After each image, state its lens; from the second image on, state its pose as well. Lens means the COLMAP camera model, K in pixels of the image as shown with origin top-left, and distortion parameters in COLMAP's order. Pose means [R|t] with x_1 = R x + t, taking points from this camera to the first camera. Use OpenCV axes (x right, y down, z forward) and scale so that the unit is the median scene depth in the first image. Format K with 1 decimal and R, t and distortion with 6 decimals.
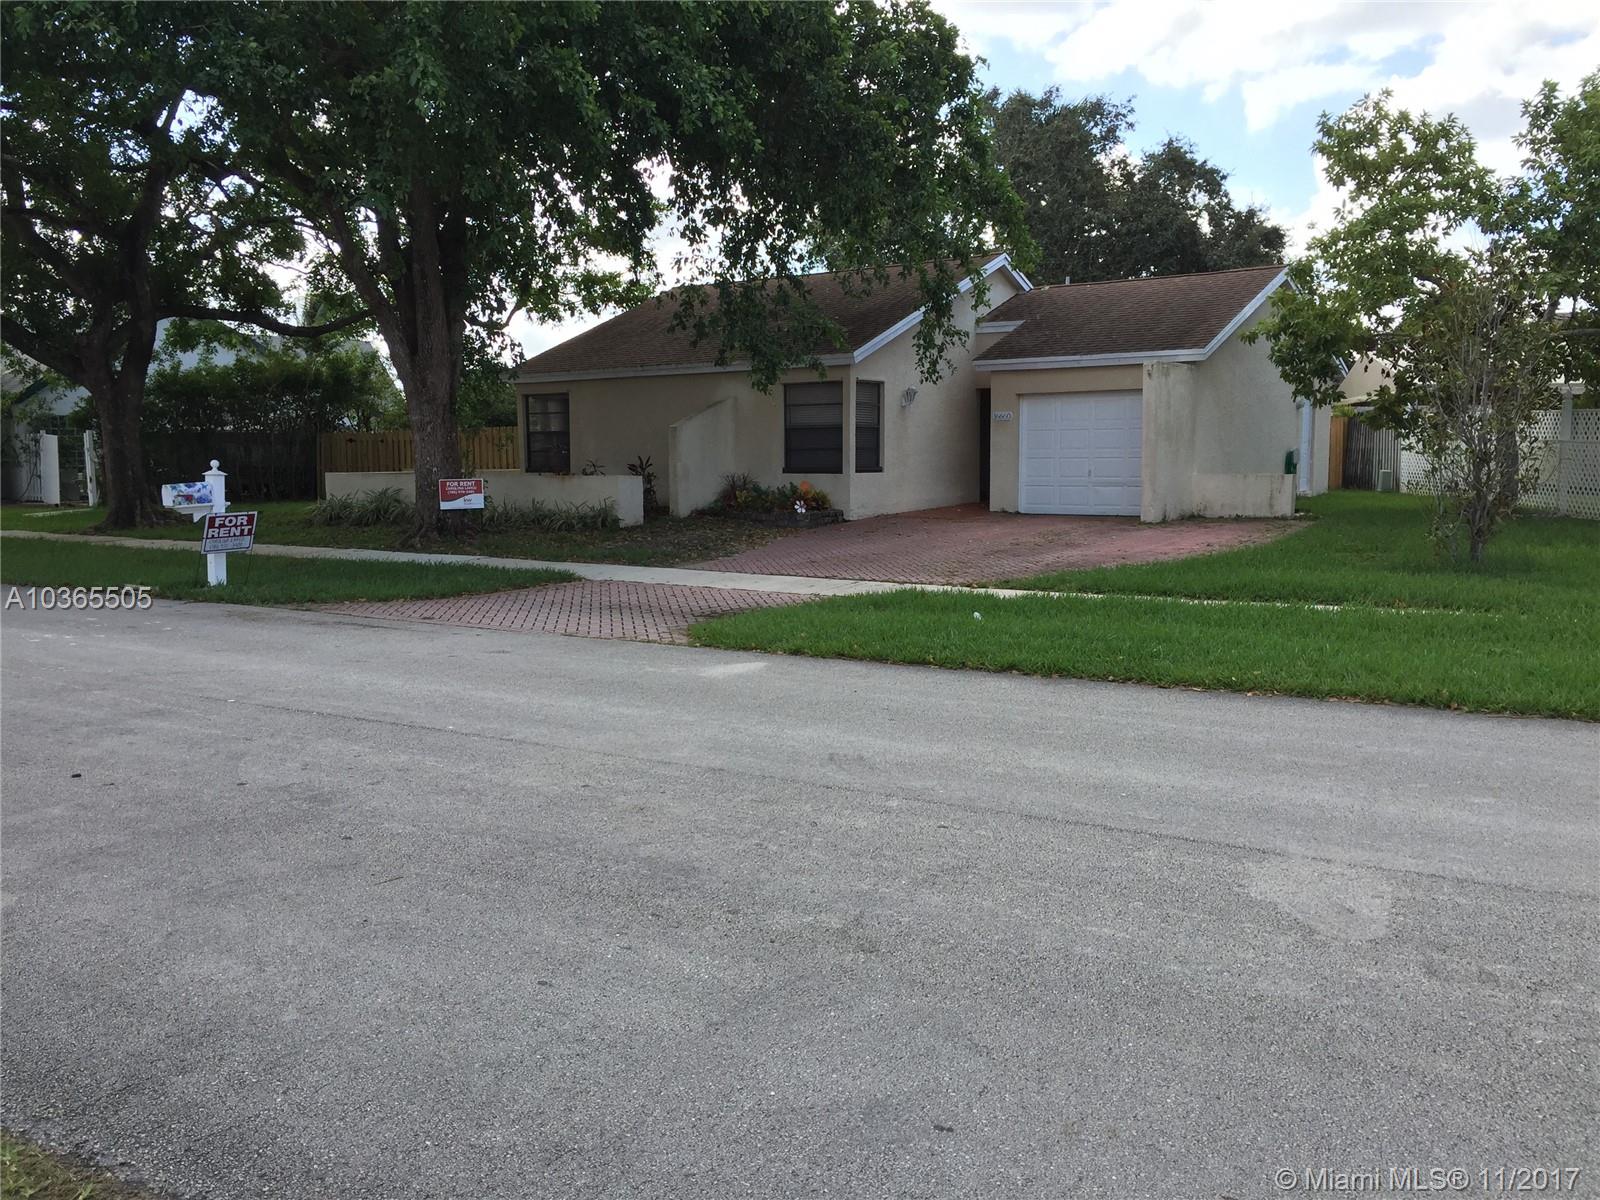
lens RADIAL K [[1317.2, 0, 800.0], [0, 1317.2, 600.0], [0, 0, 1]] dist [0.099684, -0.001647]
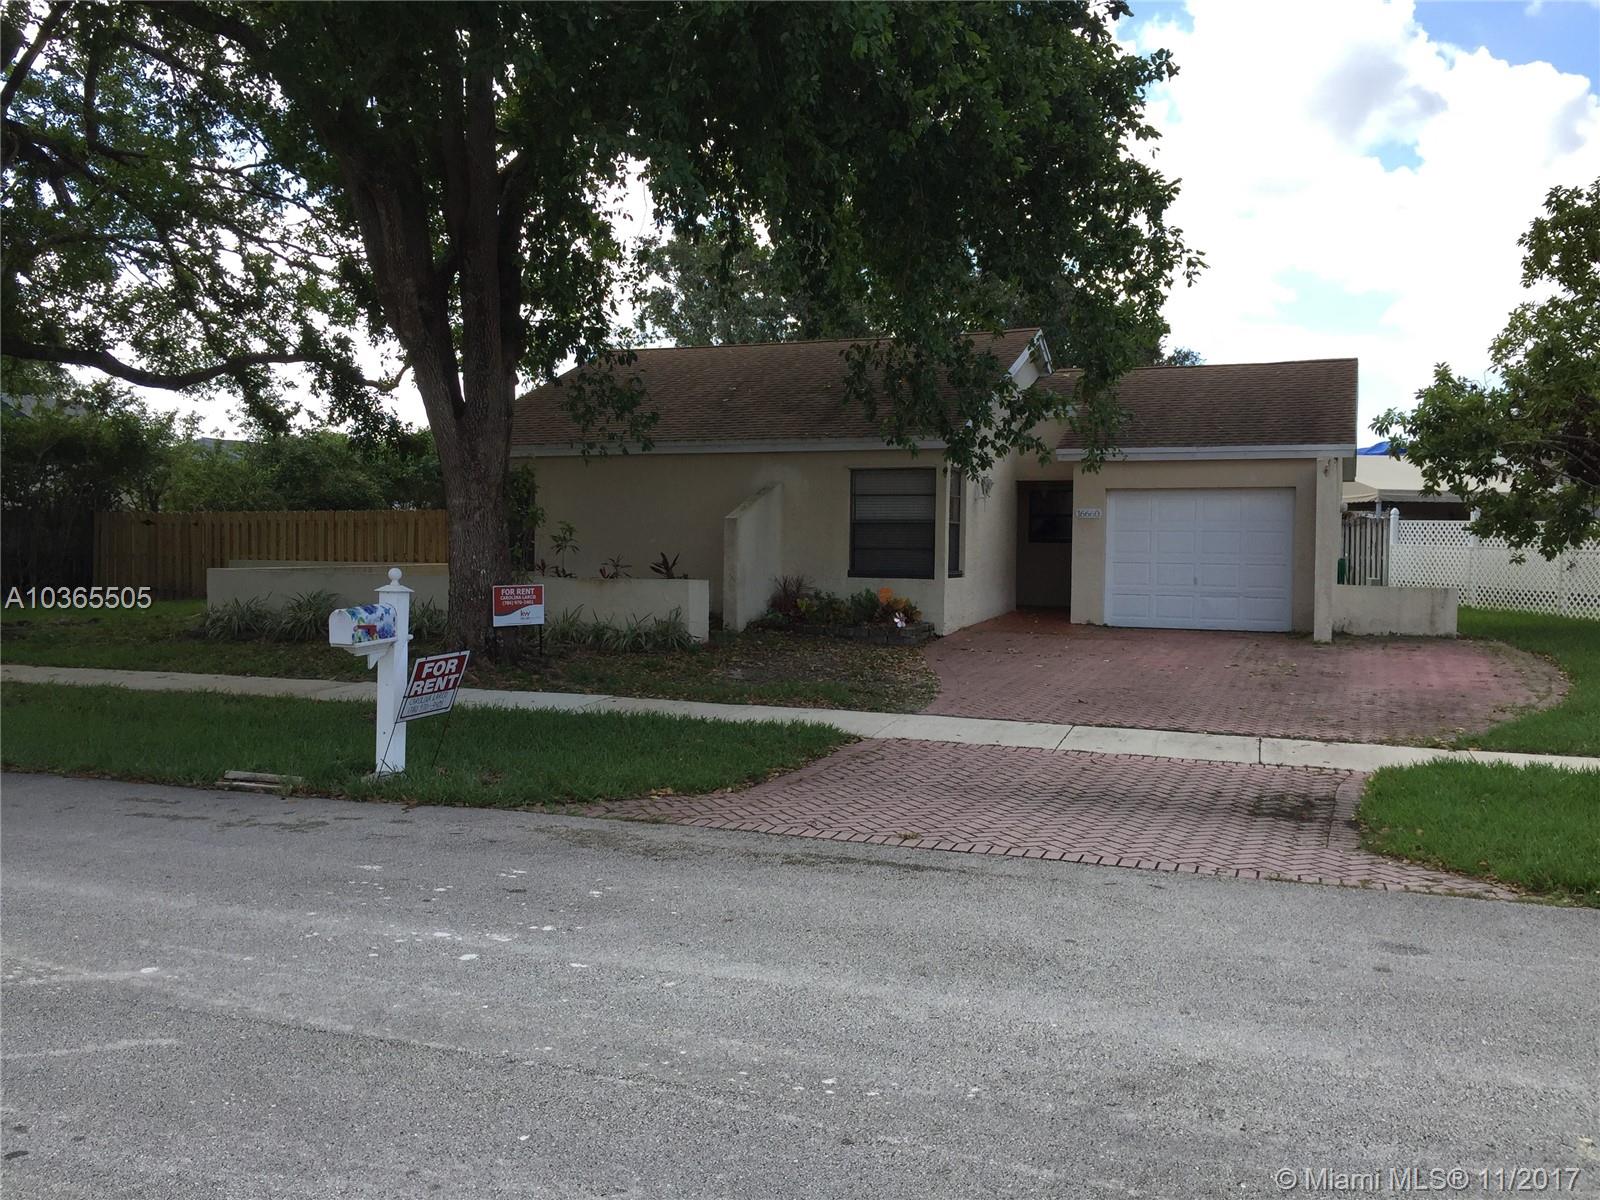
lens RADIAL K [[1317.2, 0, 800.0], [0, 1317.2, 600.0], [0, 0, 1]] dist [0.099684, -0.001647]
pose [[0.966522, 0.005834, 0.256518, -0.272755], [0.011357, 0.997789, -0.065483, -0.031147], [-0.256333, 0.066204, 0.964319, 0.240431]]
